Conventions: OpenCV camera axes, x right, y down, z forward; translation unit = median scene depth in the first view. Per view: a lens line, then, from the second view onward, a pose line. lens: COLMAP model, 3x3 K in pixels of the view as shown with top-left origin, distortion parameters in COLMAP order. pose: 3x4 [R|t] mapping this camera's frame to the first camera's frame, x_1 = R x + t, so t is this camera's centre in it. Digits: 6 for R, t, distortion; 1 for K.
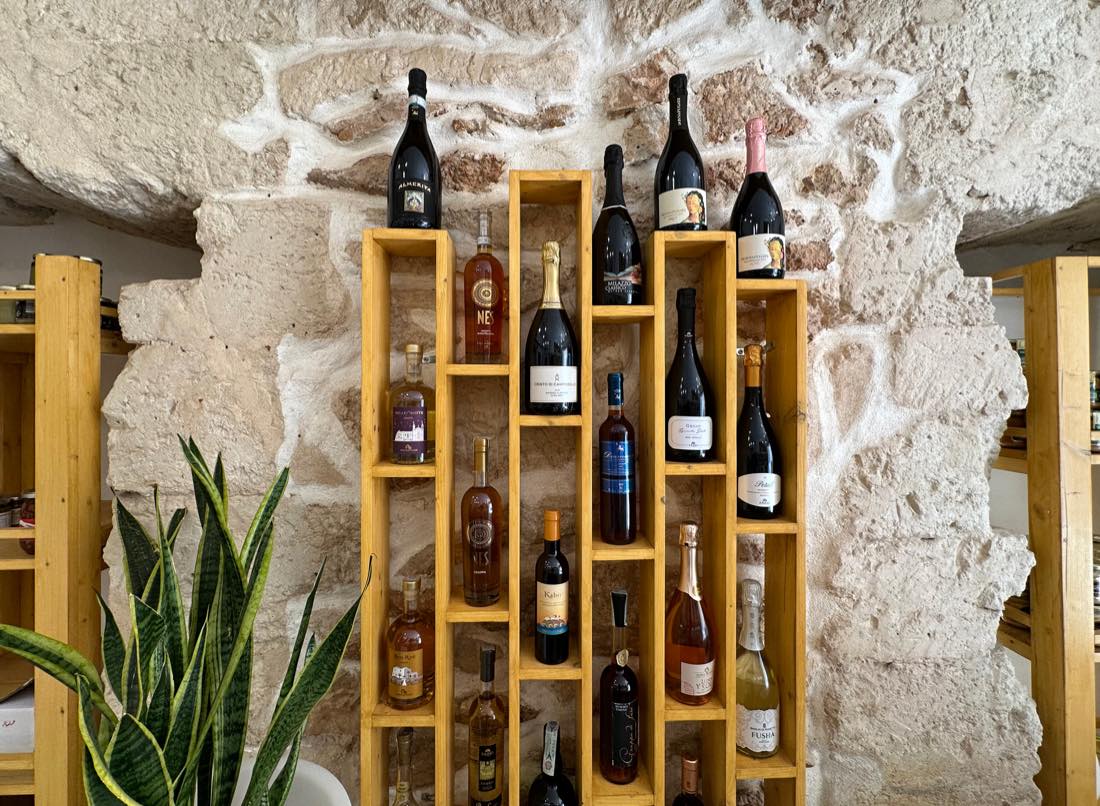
lens RADIAL K [[459.2, 0, 512.4], [0, 459.2, 393.3], [0, 0, 1]] dist [-0.000757, 0.000566]
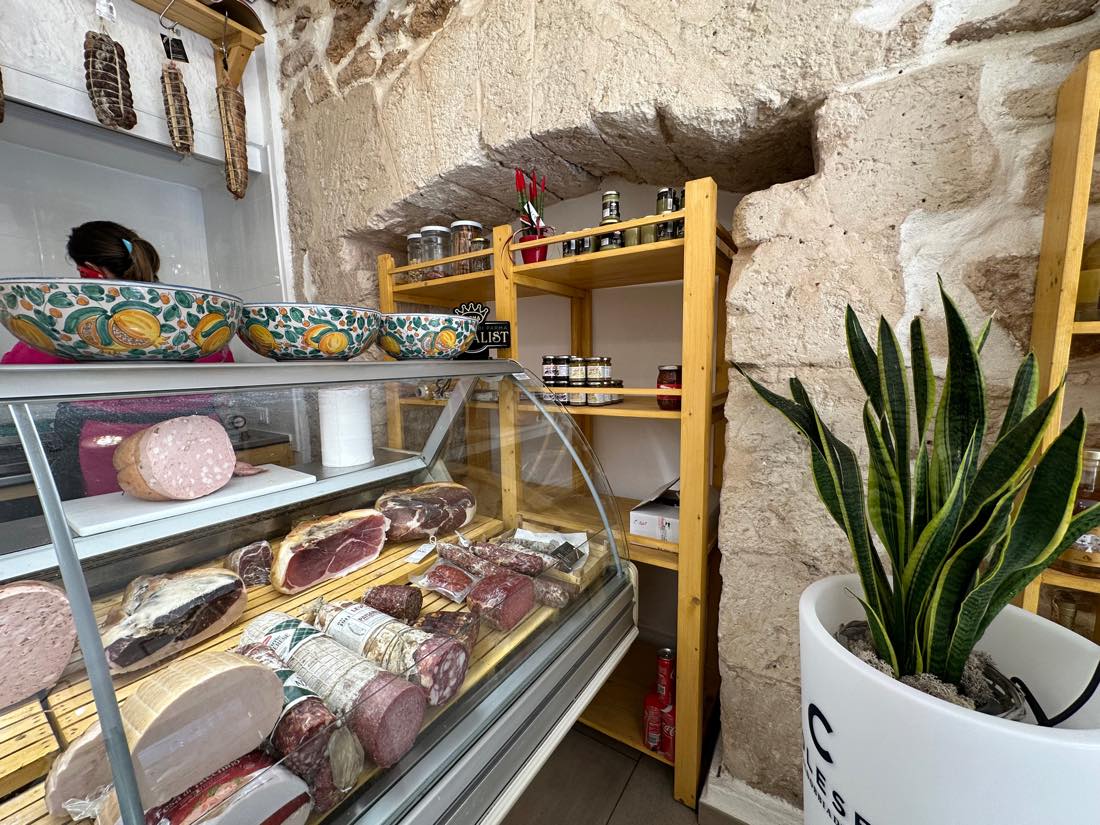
lens RADIAL K [[437.3, 0, 551.4], [0, 437.3, 410.9], [0, 0, 1]] dist [-0.003195, 0.001105]
pose [[0.834839, 0.052616, -0.547974, -0.619615], [0.017369, 0.992409, 0.121752, 0.186921], [0.550220, -0.111162, 0.827588, -0.315360]]
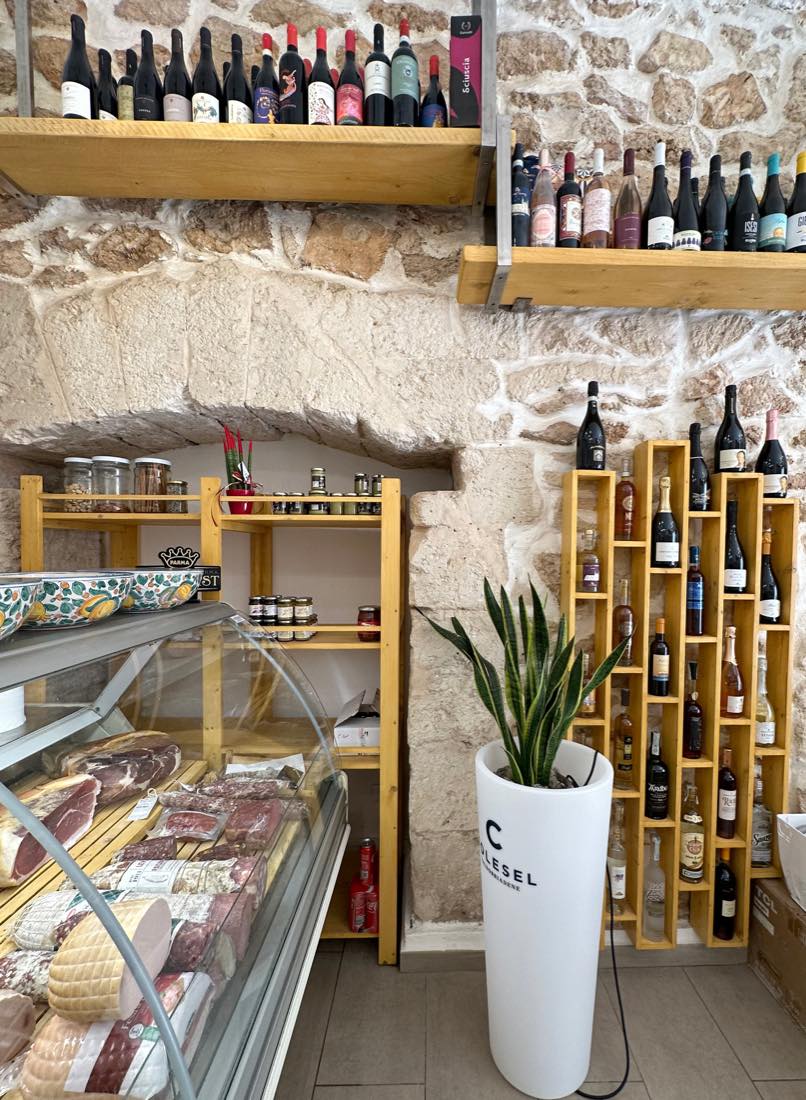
lens RADIAL K [[459.2, 0, 441.6], [0, 459.2, 573.2], [0, 0, 1]] dist [-0.000757, 0.000566]
pose [[0.999874, 0.011676, 0.010761, -0.790211], [-0.011998, 0.999468, 0.030341, 0.020455], [-0.010401, -0.030466, 0.999482, -0.828665]]
